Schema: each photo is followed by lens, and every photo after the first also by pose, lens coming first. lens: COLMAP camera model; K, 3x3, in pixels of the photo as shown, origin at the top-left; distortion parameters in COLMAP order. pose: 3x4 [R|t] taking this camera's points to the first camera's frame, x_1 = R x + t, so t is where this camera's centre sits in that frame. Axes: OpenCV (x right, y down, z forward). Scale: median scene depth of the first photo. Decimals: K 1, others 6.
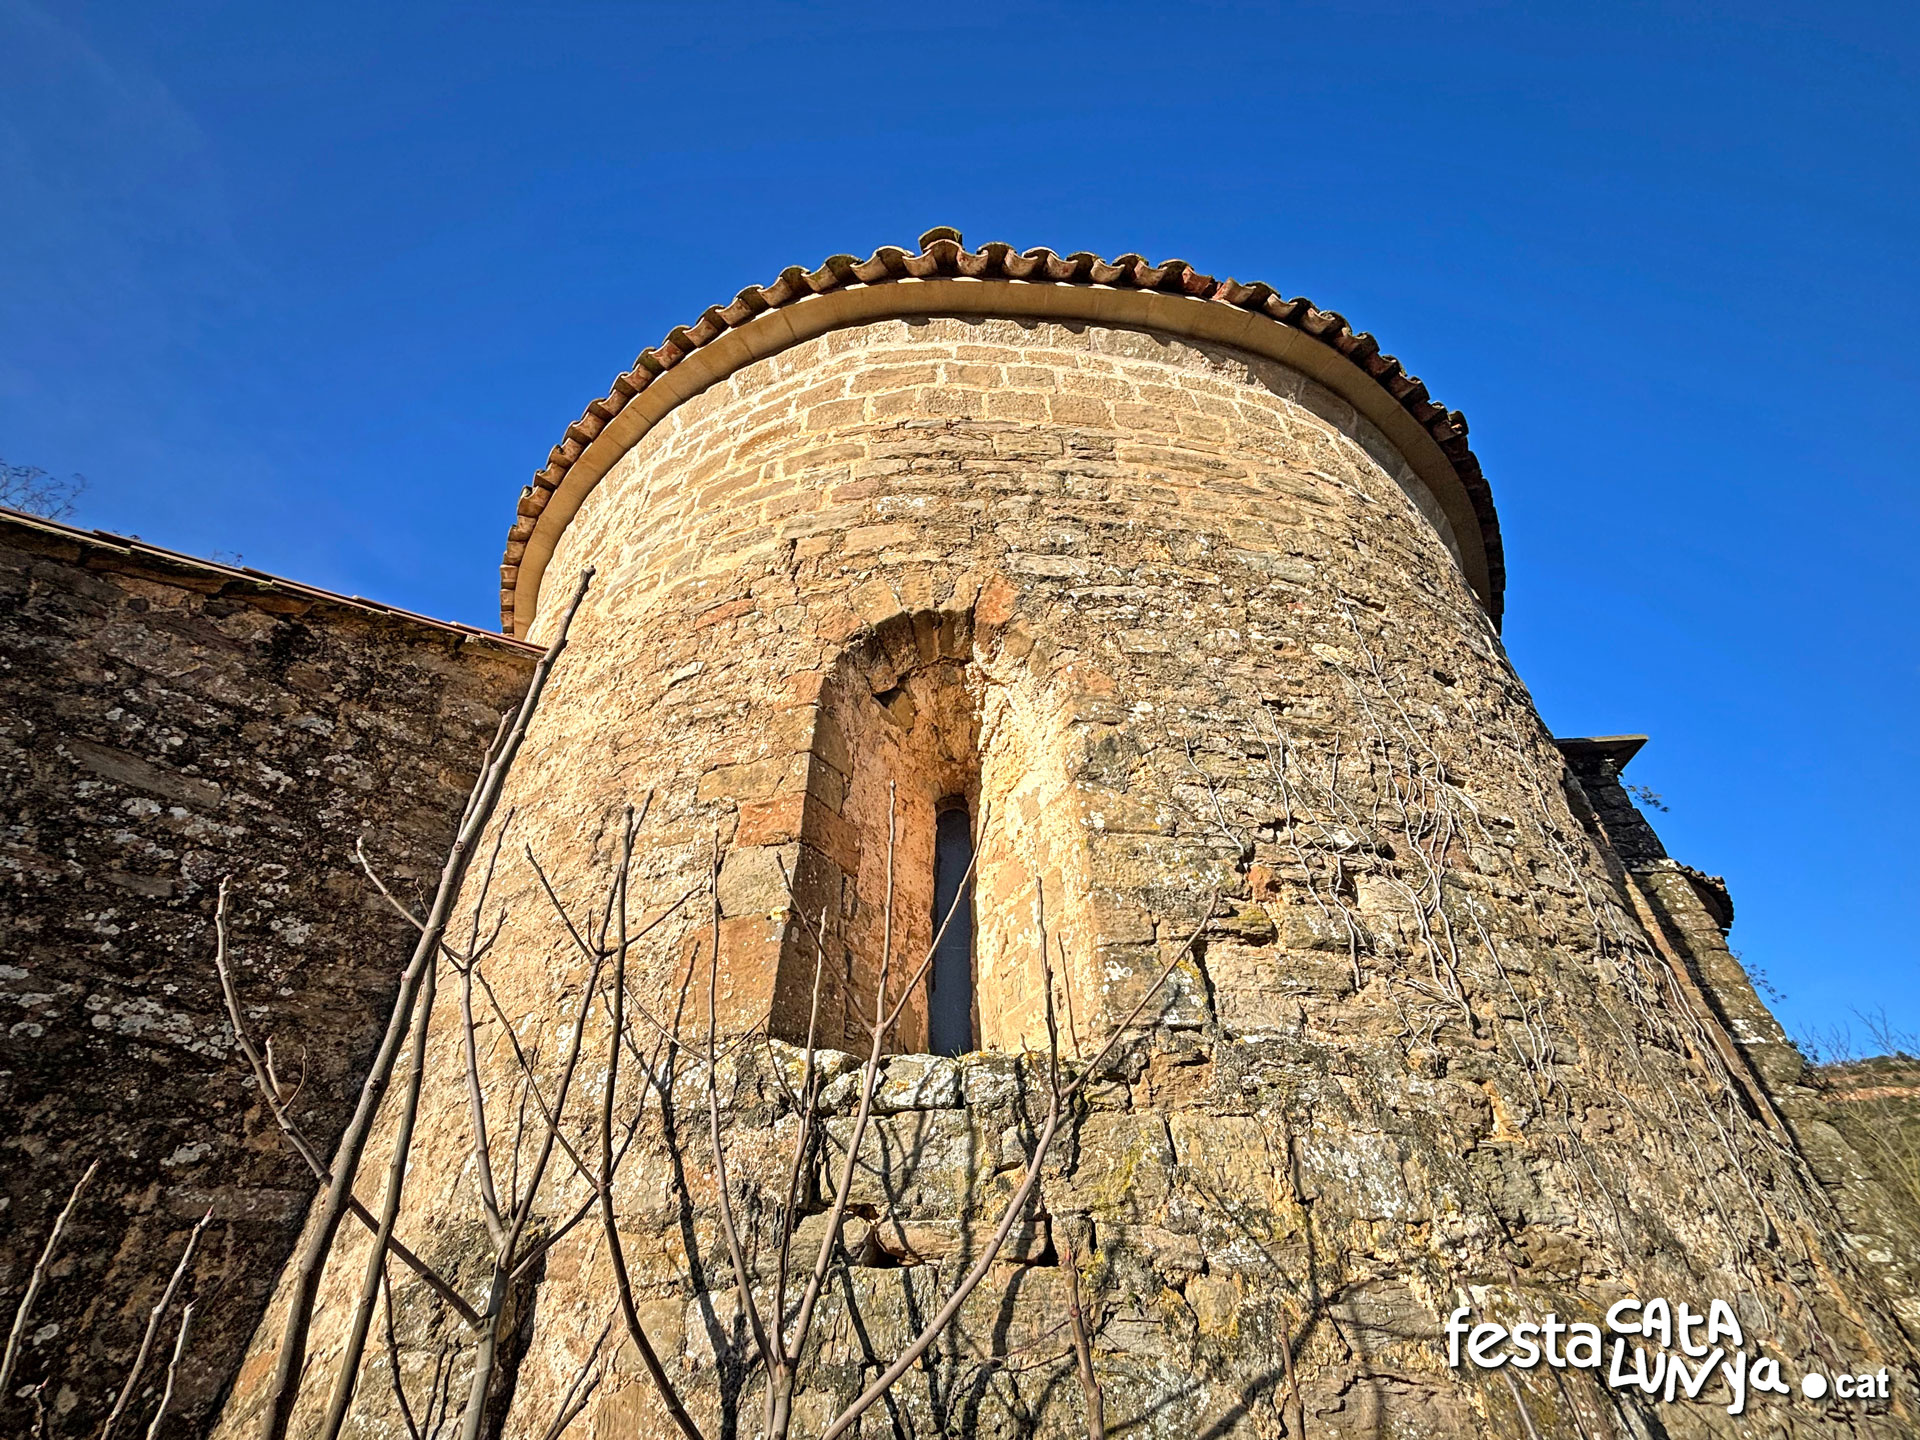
lens RADIAL K [[752.7, 0, 960.0], [0, 752.7, 720.0], [0, 0, 1]] dist [0.041816, 0.000026]
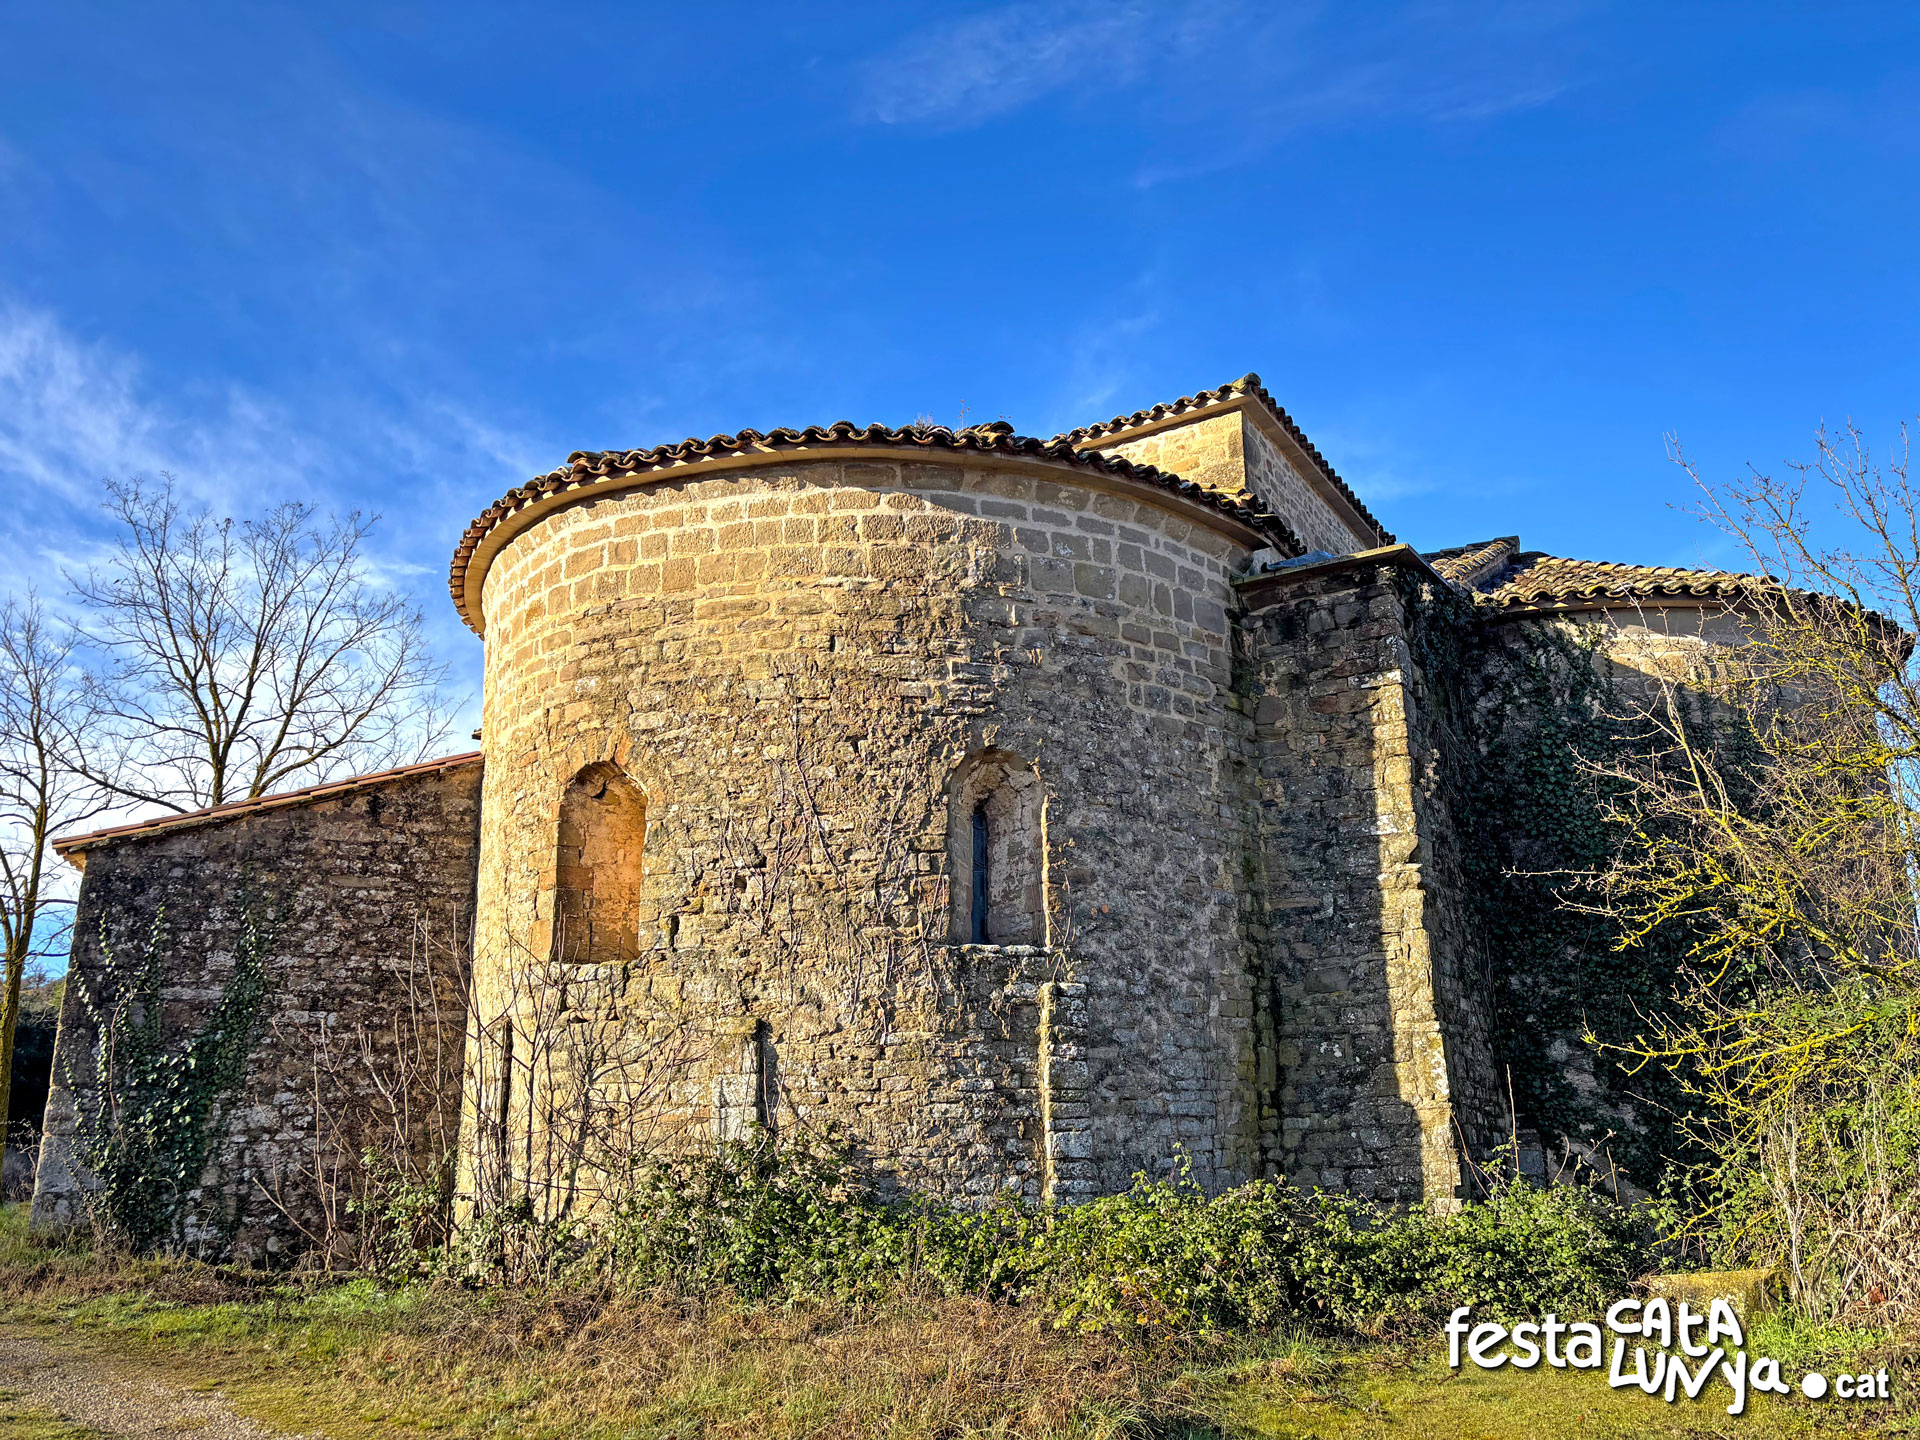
lens RADIAL K [[1421.0, 0, 960.0], [0, 1421.0, 720.0], [0, 0, 1]] dist [0.242088, -0.000108]
pose [[0.892252, -0.129575, -0.432546, 2.589017], [0.292281, 0.895914, 0.334531, -1.284853], [0.344177, -0.424910, 0.837254, -1.938204]]
